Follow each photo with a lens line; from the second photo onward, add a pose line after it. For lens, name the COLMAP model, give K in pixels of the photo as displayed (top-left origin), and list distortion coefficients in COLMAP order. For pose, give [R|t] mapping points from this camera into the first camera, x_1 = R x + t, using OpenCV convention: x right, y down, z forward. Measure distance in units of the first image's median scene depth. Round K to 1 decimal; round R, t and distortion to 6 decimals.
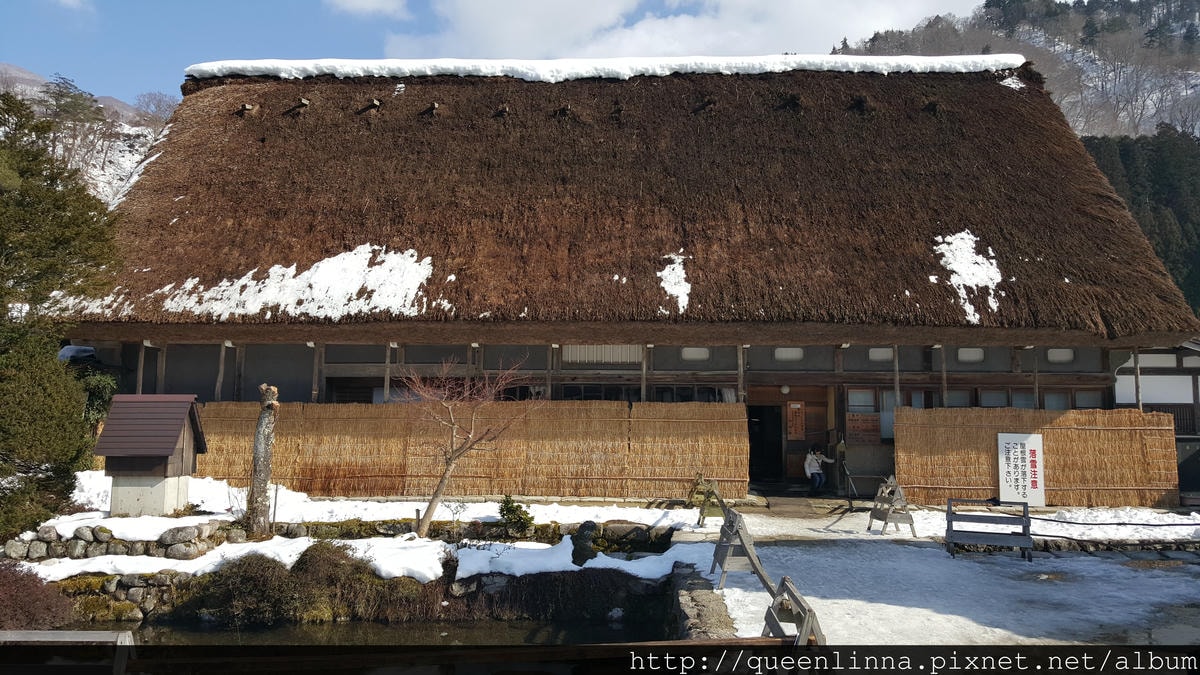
lens RADIAL K [[871.4, 0, 595.6], [0, 871.4, 340.0], [0, 0, 1]] dist [0.182374, -0.301958]
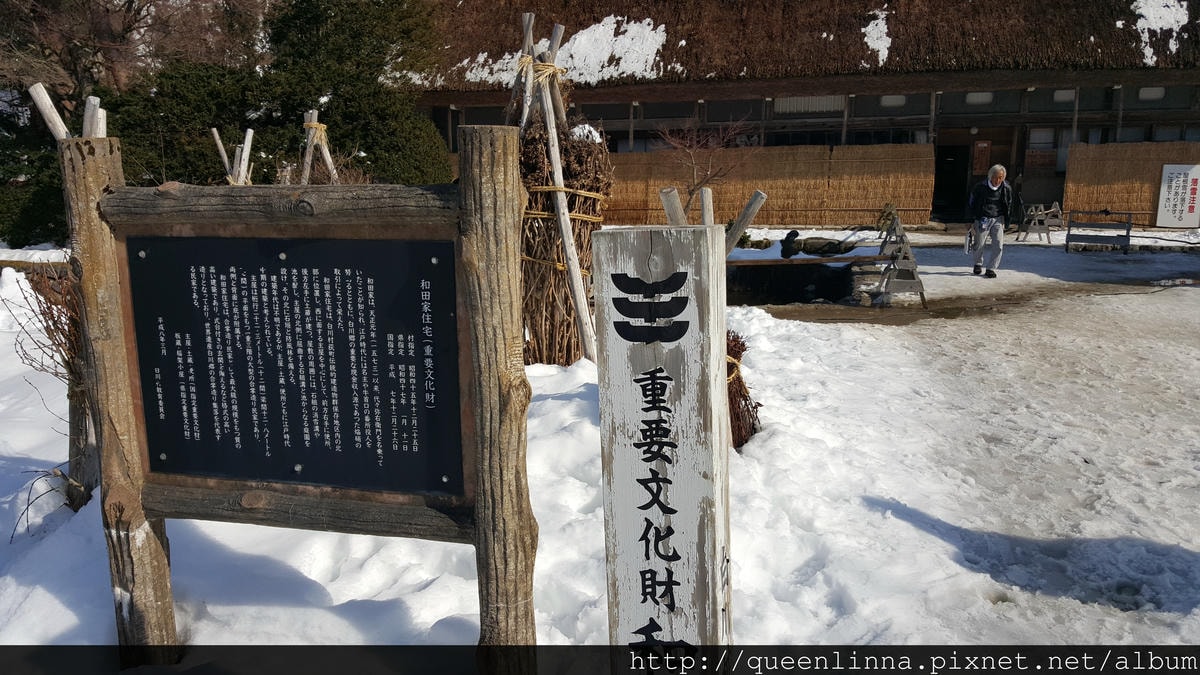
lens RADIAL K [[911.6, 0, 584.2], [0, 911.6, 363.1], [0, 0, 1]] dist [0.086163, -0.117778]
pose [[0.974274, 0.031495, -0.223155, 0.000055], [0.035112, 0.956883, 0.288344, -0.019769], [0.222614, -0.288761, 0.931160, -0.338026]]
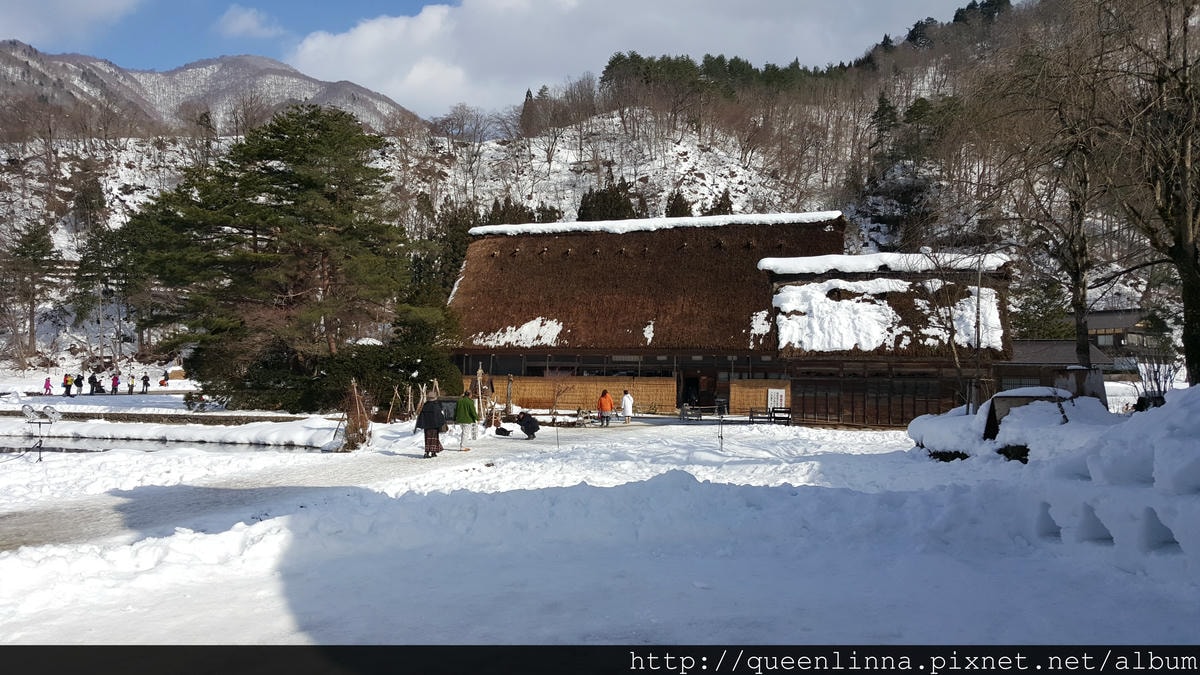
lens RADIAL K [[861.0, 0, 594.1], [0, 861.0, 318.0], [0, 0, 1]] dist [0.230381, -0.292492]
pose [[0.973950, -0.012004, -0.226444, 0.529292], [0.017066, 0.999646, 0.020411, -0.167784], [0.226119, -0.023744, 0.973810, -1.622528]]
